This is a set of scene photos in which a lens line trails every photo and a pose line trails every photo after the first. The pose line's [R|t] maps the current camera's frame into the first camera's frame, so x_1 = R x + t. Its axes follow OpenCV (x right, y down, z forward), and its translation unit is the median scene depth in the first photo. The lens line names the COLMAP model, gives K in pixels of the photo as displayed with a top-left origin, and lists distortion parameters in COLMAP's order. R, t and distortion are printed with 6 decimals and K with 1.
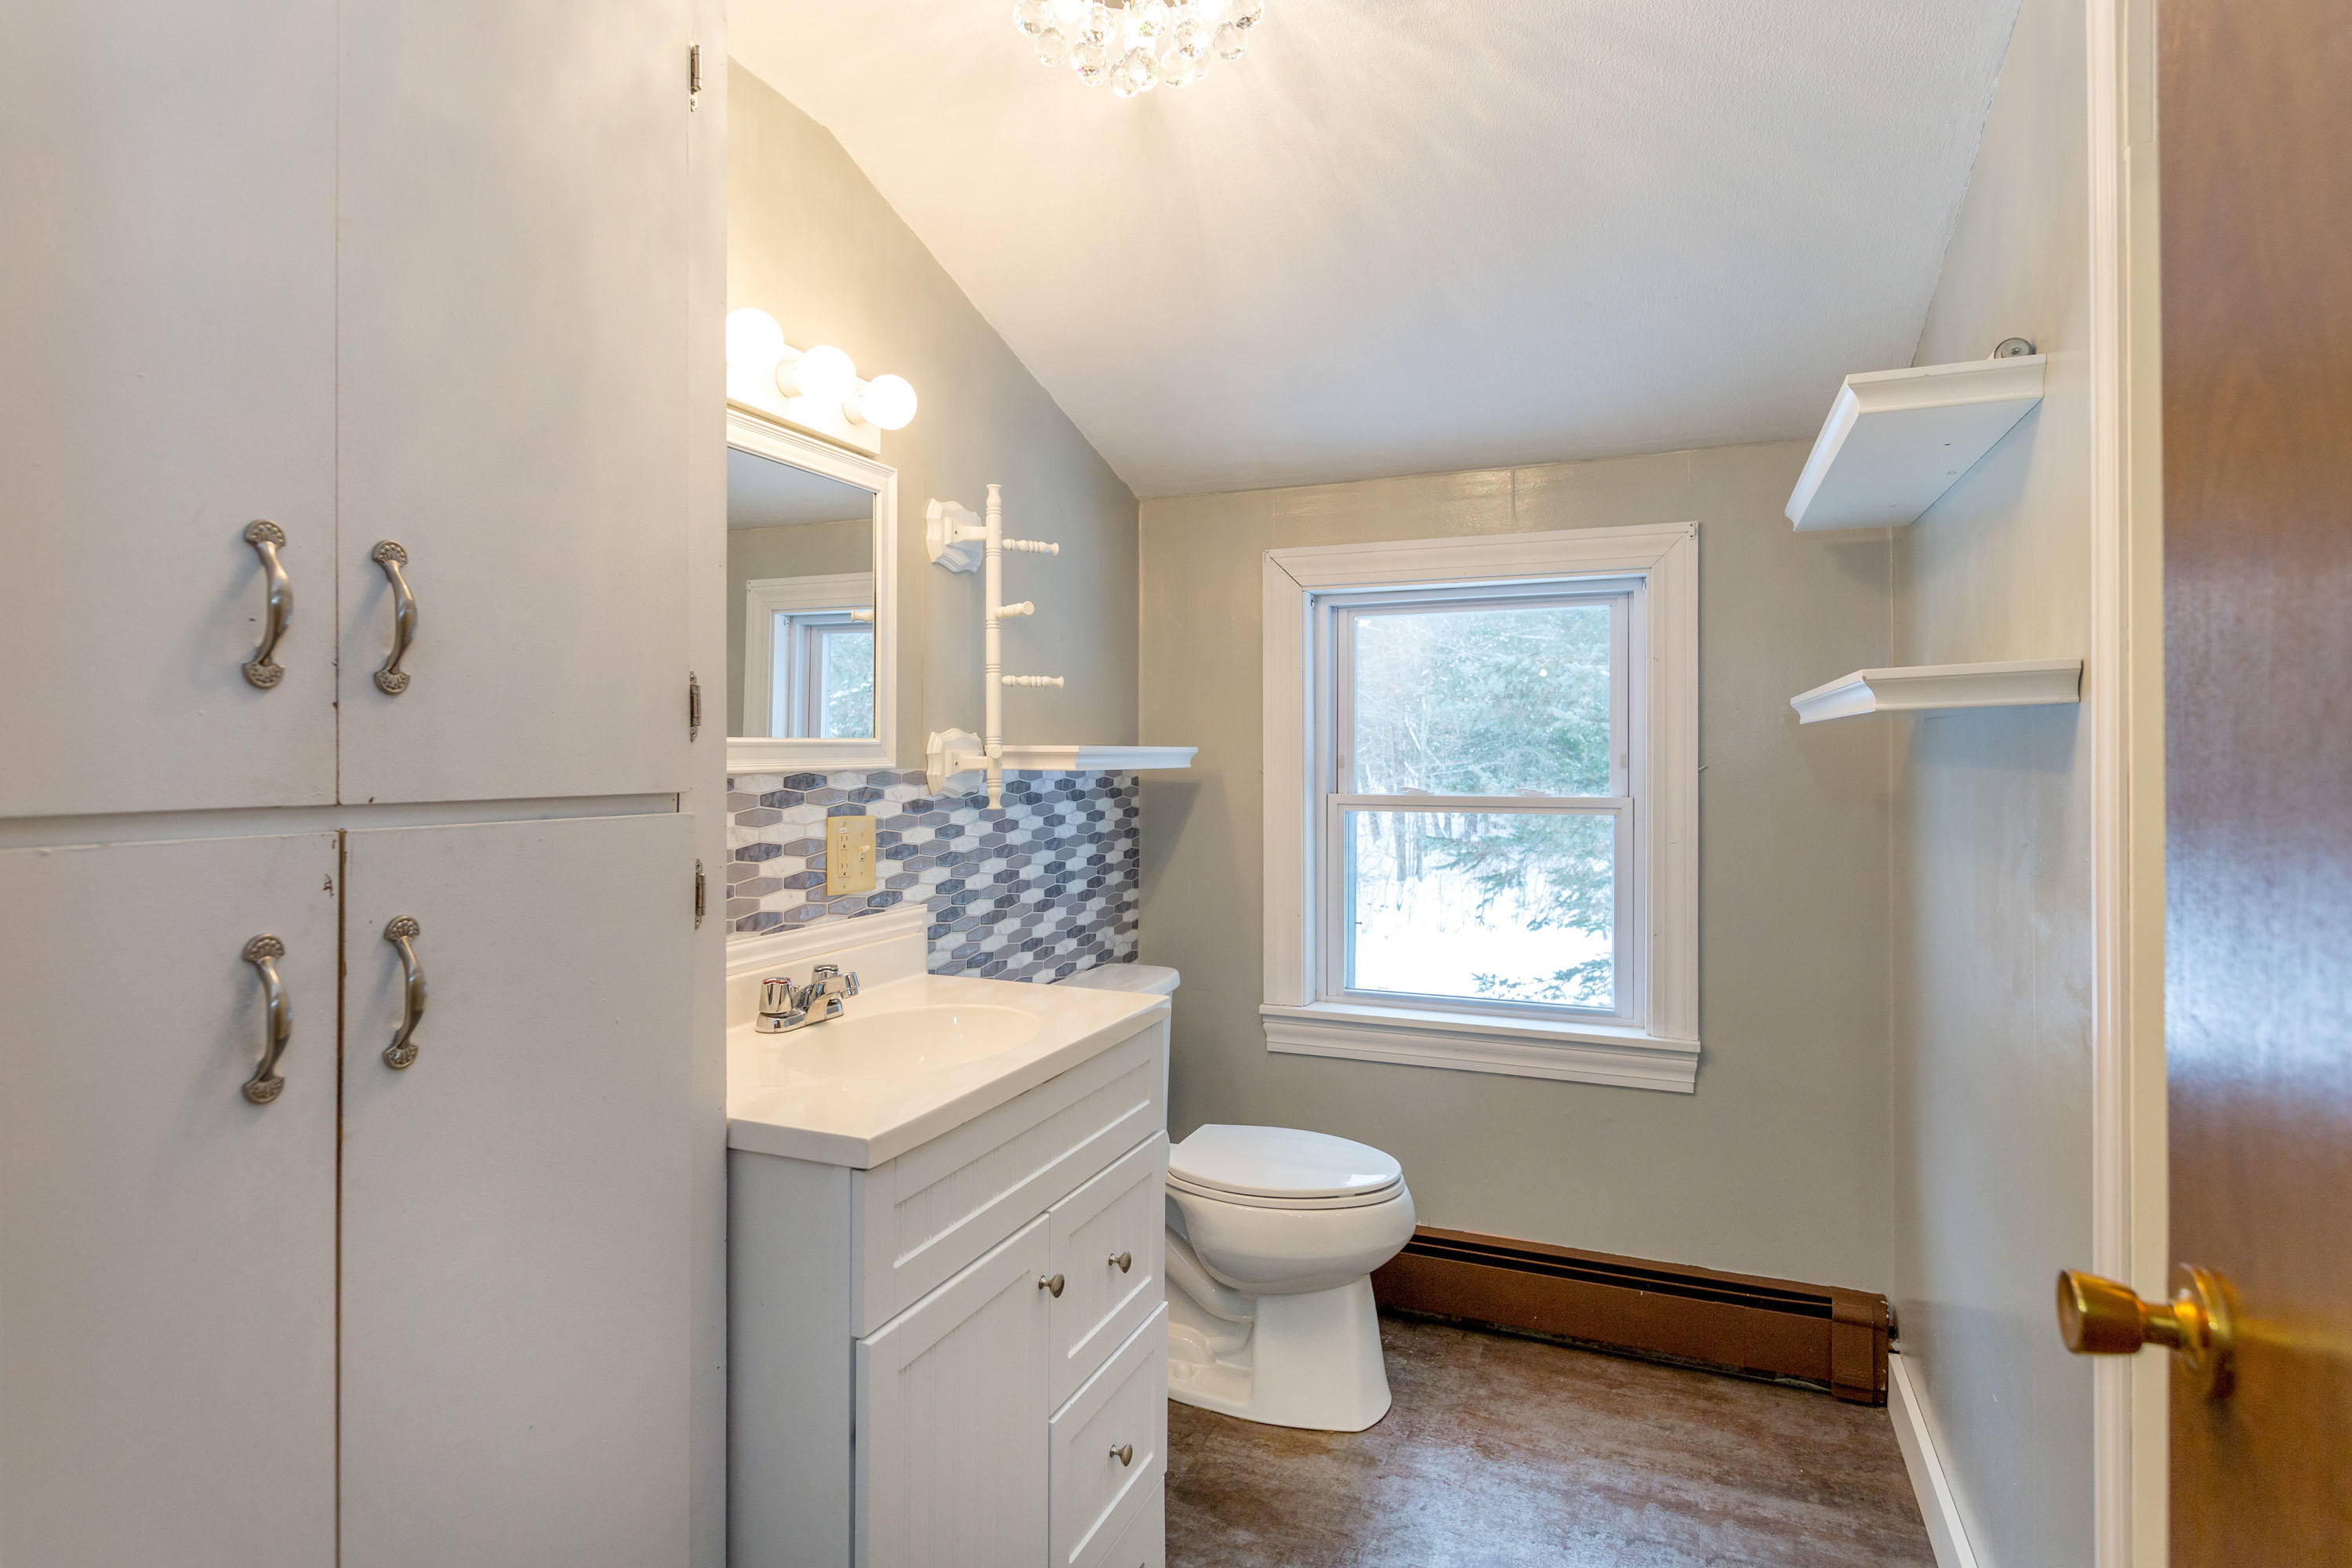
lens RADIAL K [[1255.5, 0, 1173.1], [0, 1255.5, 769.1], [0, 0, 1]] dist [-0.004222, -0.000661]
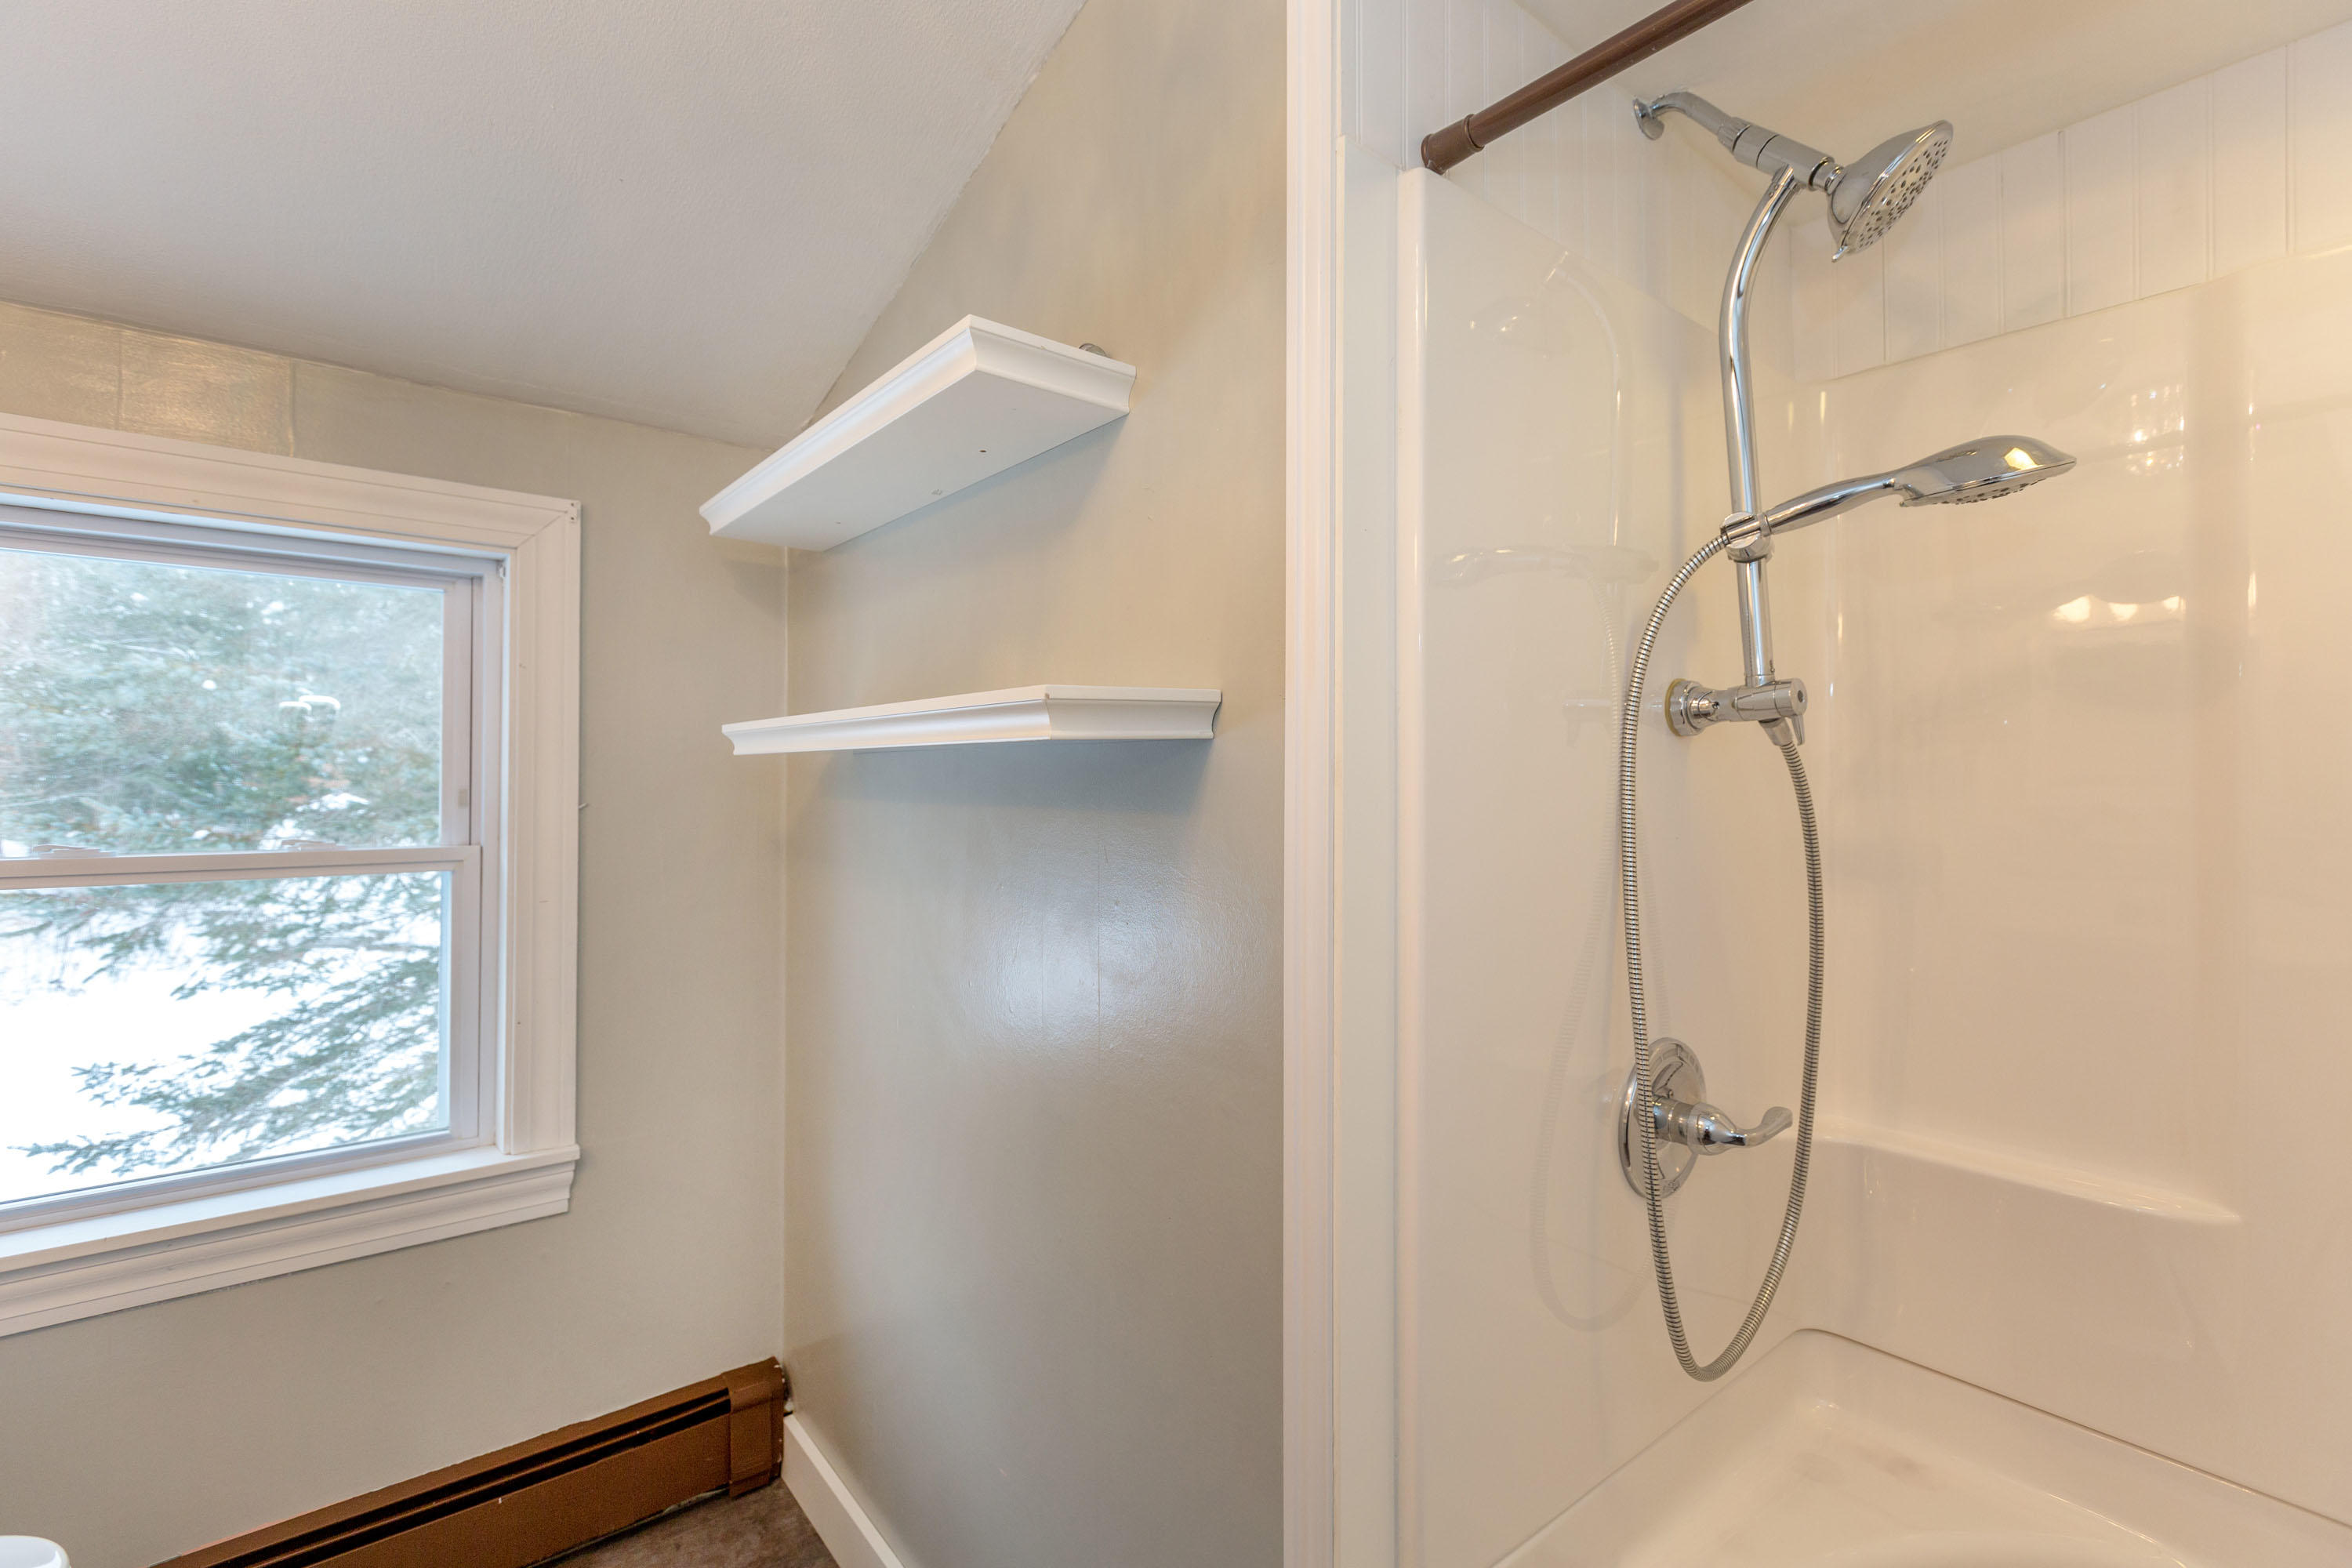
lens RADIAL K [[1046.7, 0, 1179.2], [0, 1046.7, 772.5], [0, 0, 1]] dist [0.000221, -0.001775]
pose [[0.484789, 0.011510, 0.874555, 0.015135], [0.007762, 0.999817, -0.017462, -0.007275], [-0.874597, 0.015254, 0.484611, 0.316319]]
